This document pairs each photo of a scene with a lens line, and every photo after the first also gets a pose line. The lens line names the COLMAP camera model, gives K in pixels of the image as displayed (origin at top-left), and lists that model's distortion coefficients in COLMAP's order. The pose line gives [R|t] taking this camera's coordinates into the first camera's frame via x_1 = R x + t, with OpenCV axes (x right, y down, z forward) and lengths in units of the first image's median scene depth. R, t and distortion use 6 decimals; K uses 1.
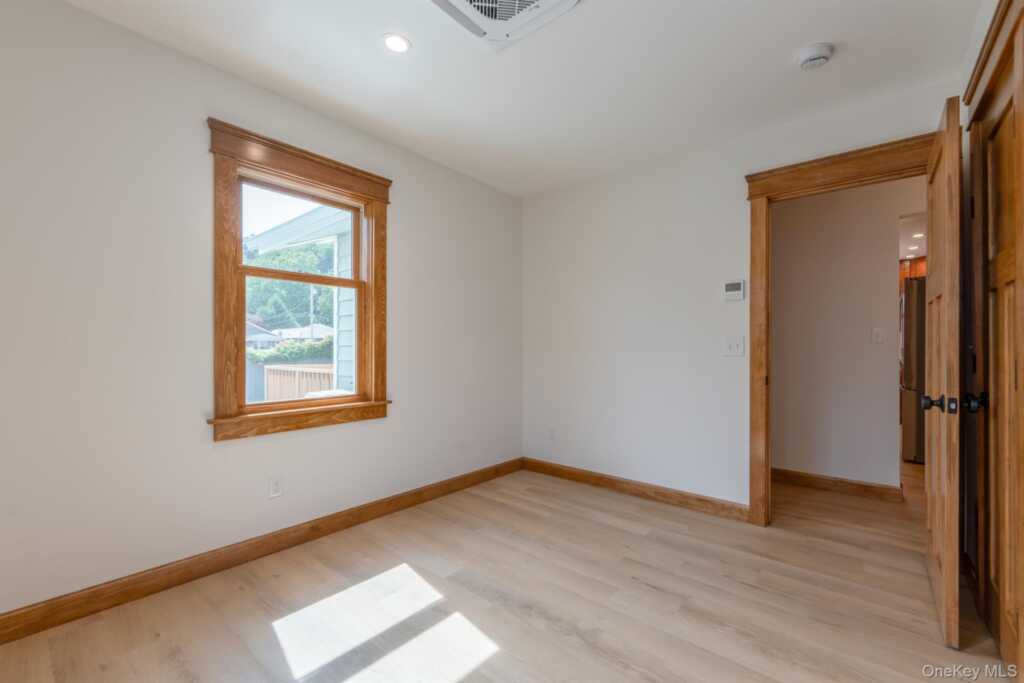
lens RADIAL K [[423.7, 0, 541.2], [0, 423.7, 347.1], [0, 0, 1]] dist [-0.003528, -0.000213]
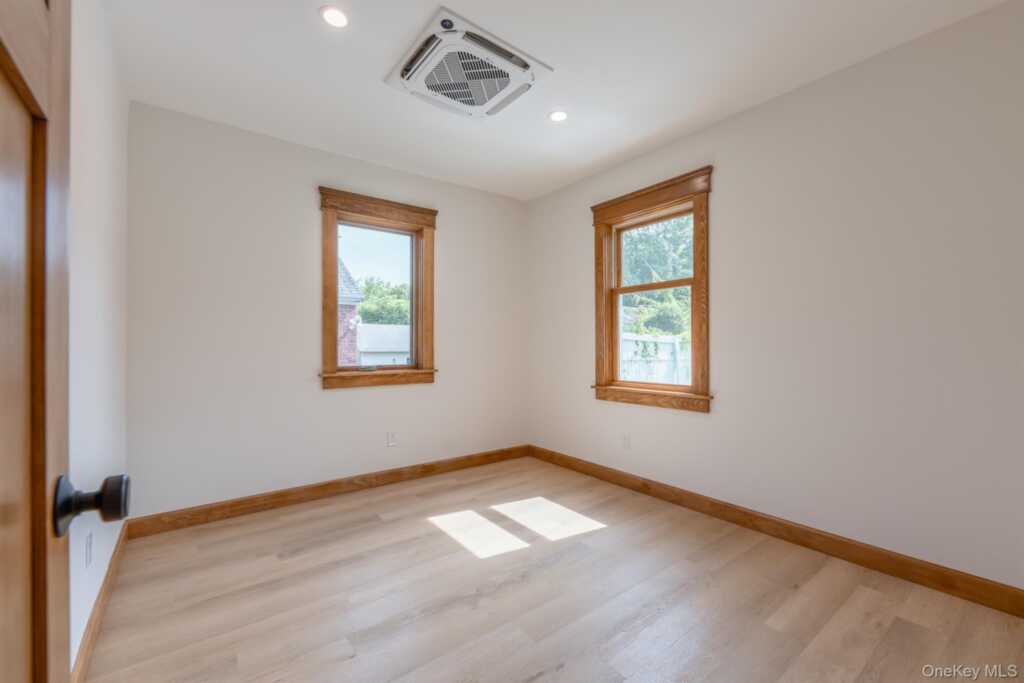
lens RADIAL K [[423.7, 0, 514.7], [0, 423.7, 345.1], [0, 0, 1]] dist [-0.003528, -0.000213]
pose [[-0.261604, -0.005644, -0.965159, 0.802027], [0.005354, 0.999959, -0.007299, 0.018089], [0.965160, -0.007077, -0.261563, 0.977707]]
